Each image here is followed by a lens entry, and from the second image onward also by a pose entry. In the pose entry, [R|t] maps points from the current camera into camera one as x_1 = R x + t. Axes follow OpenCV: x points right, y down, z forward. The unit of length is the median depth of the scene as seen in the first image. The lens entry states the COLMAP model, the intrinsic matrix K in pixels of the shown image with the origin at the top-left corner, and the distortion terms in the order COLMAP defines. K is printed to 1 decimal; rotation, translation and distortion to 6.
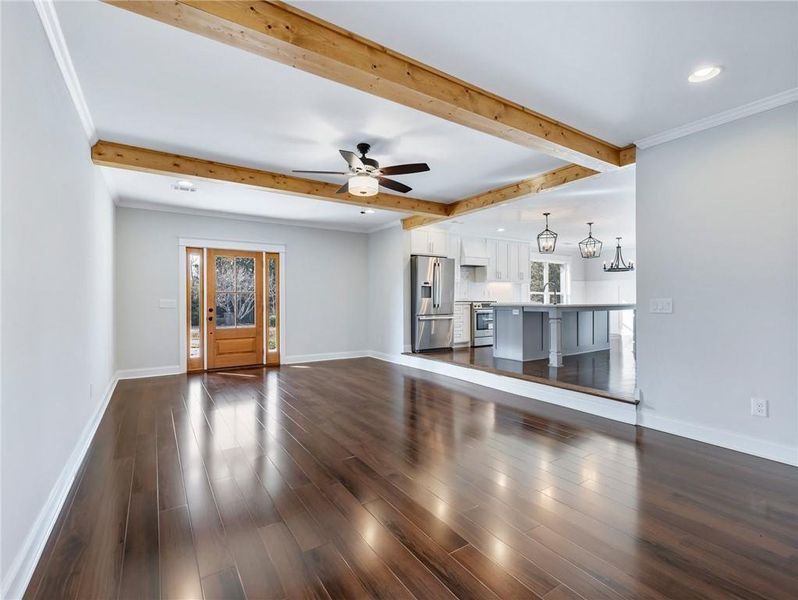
lens RADIAL K [[374.8, 0, 399.0], [0, 374.8, 300.0], [0, 0, 1]] dist [-0.000315, -0.000130]
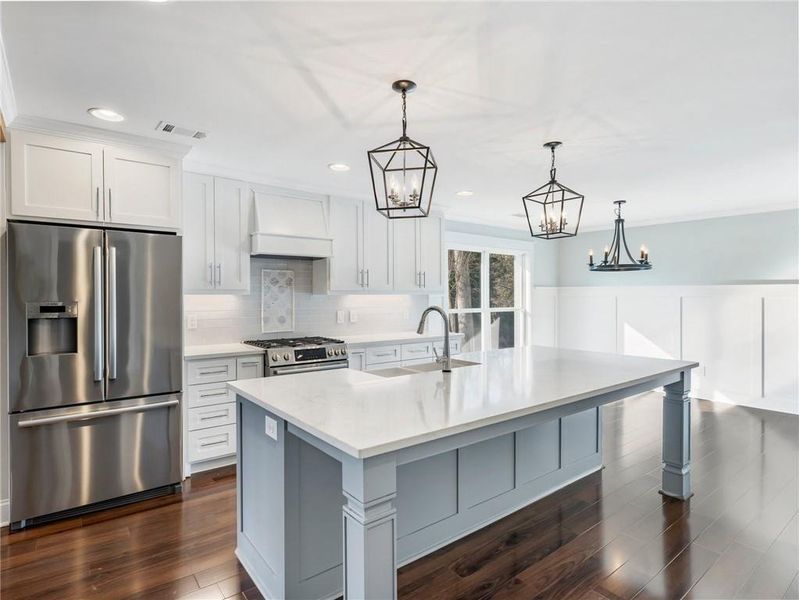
lens RADIAL K [[432.2, 0, 399.5], [0, 432.2, 300.0], [0, 0, 1]] dist [0.000819, 0.000281]
pose [[0.996904, 0.001018, 0.078619, 0.298286], [-0.001607, 0.999971, 0.007426, -0.049162], [-0.078609, -0.007529, 0.996877, 0.534930]]
